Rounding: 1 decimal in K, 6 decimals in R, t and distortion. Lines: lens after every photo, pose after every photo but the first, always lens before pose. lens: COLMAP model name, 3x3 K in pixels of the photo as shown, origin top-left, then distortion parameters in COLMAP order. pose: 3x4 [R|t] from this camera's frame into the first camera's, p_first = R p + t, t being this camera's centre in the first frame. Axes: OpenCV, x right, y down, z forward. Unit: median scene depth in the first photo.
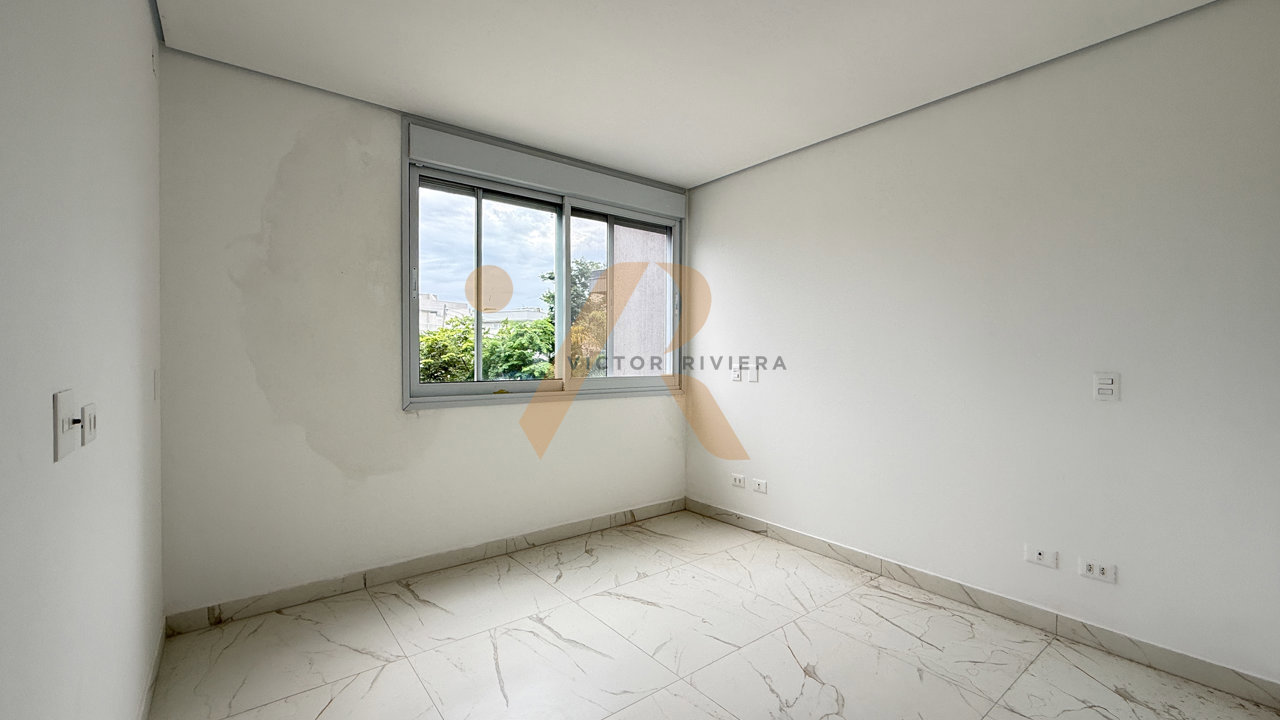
lens RADIAL K [[513.8, 0, 641.6], [0, 513.8, 363.5], [0, 0, 1]] dist [-0.006888, -0.000255]
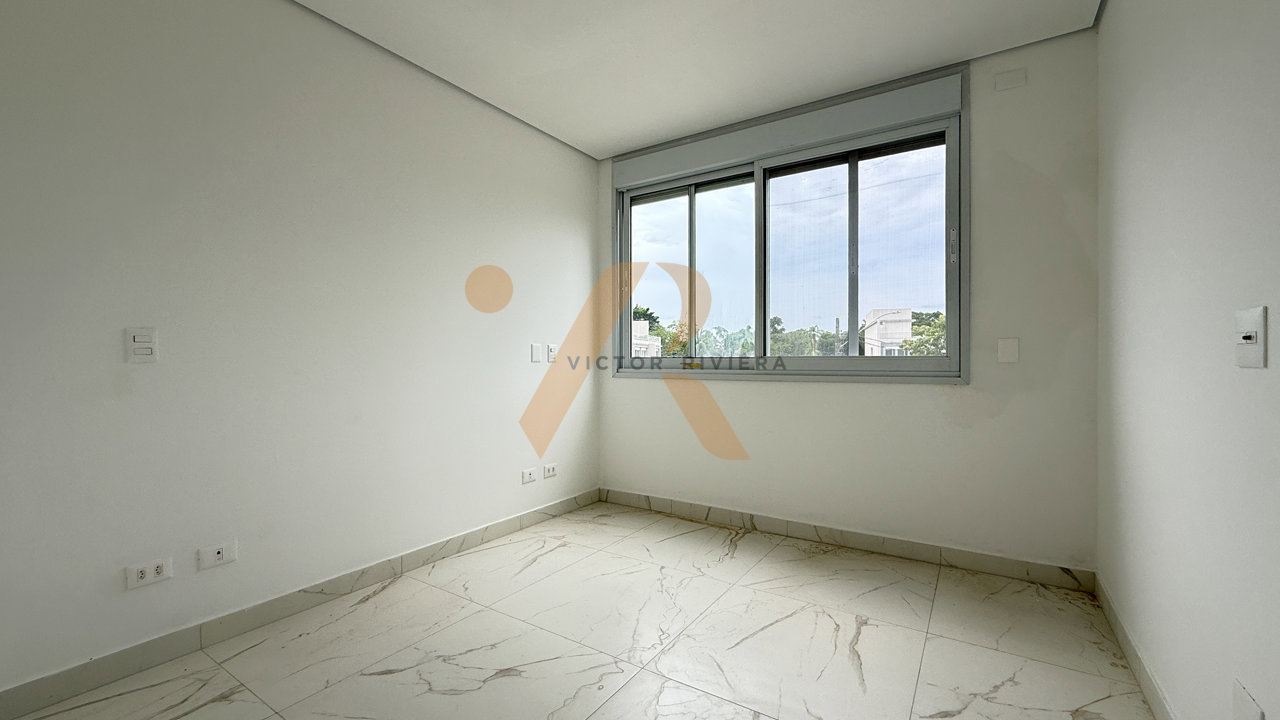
lens RADIAL K [[513.8, 0, 642.9], [0, 513.8, 358.3], [0, 0, 1]] dist [-0.006888, -0.000255]
pose [[0.318461, 0.014243, -0.947829, 0.725204], [0.009108, 0.999795, 0.018084, 0.013983], [0.947892, -0.014392, 0.318266, 0.542591]]
